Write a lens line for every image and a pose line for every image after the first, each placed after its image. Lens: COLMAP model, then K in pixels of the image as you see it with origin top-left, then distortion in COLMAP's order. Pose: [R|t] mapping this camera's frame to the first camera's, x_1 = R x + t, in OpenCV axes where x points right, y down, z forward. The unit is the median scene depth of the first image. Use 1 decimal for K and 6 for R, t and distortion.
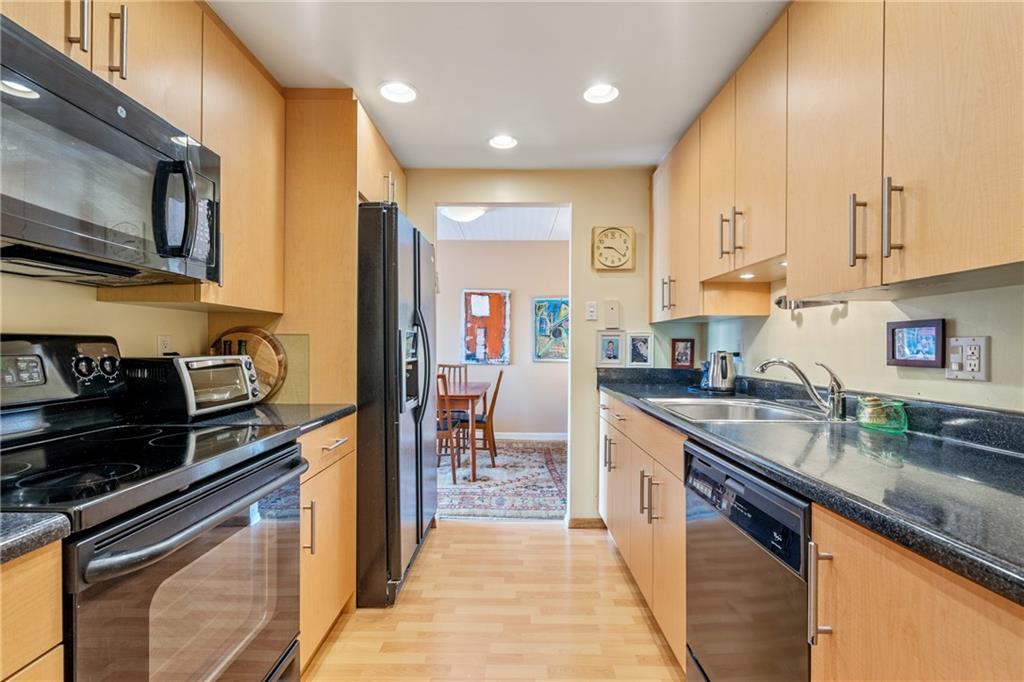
lens RADIAL K [[458.4, 0, 493.7], [0, 458.4, 350.3], [0, 0, 1]] dist [-0.004146, 0.000355]
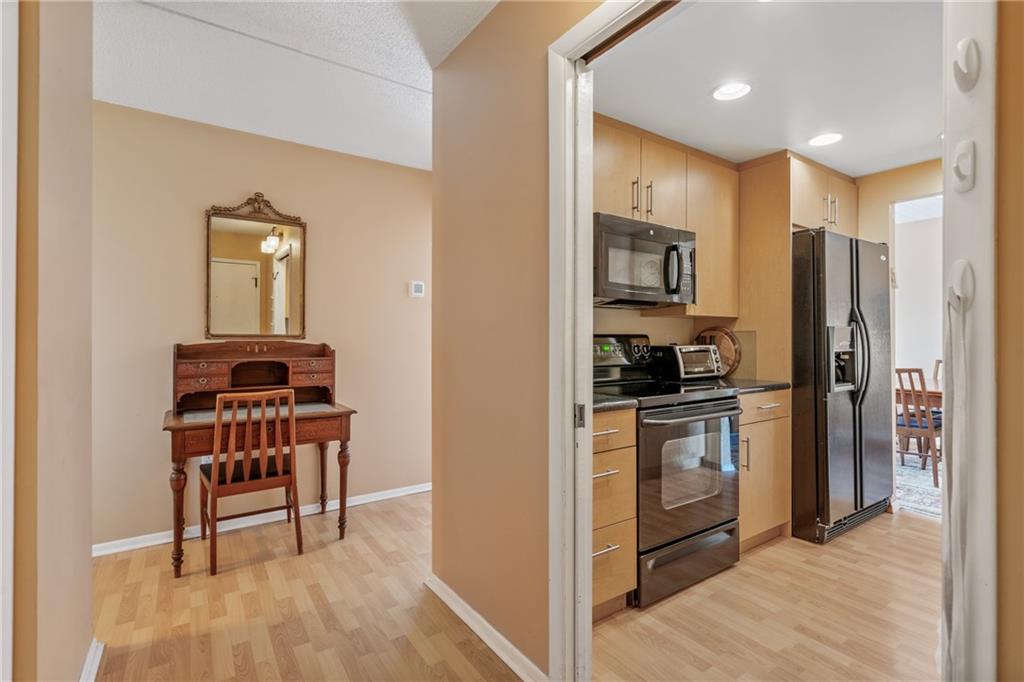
lens RADIAL K [[458.4, 0, 527.6], [0, 458.4, 334.4], [0, 0, 1]] dist [-0.004146, 0.000355]
pose [[0.593982, -0.010599, -0.804408, 0.314337], [-0.004426, 0.999855, -0.016442, 0.001947], [0.804466, 0.013326, 0.593849, -0.410846]]
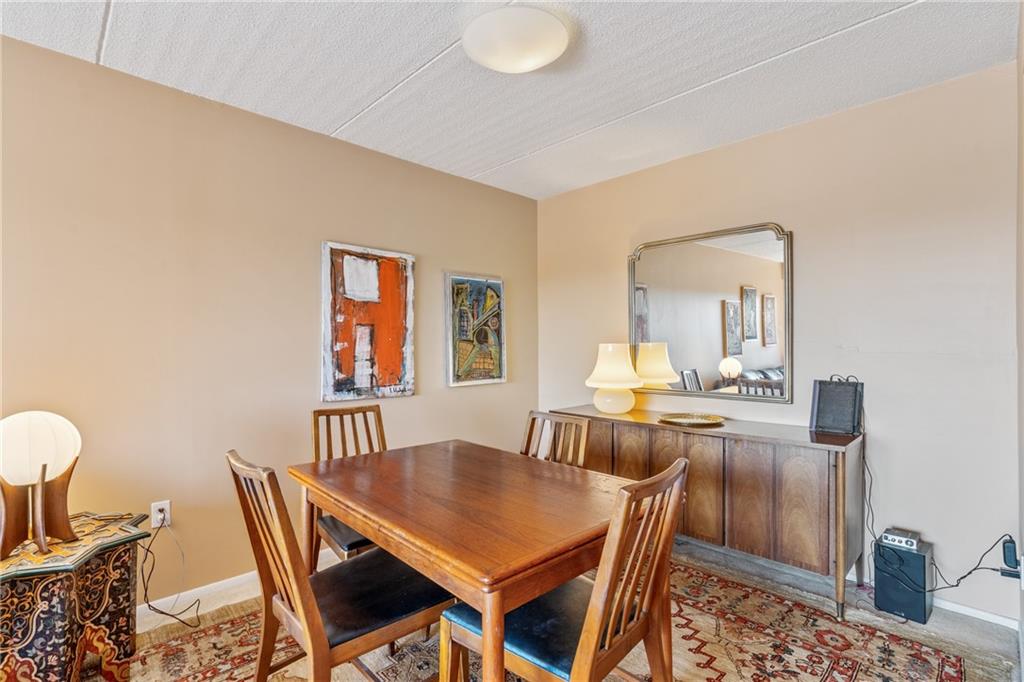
lens RADIAL K [[458.4, 0, 491.8], [0, 458.4, 351.2], [0, 0, 1]] dist [-0.004146, 0.000355]
pose [[0.693548, -0.017764, 0.720192, -0.826798], [0.022427, 0.999744, 0.003062, -0.055191], [-0.720062, 0.014028, 0.693768, 1.615147]]
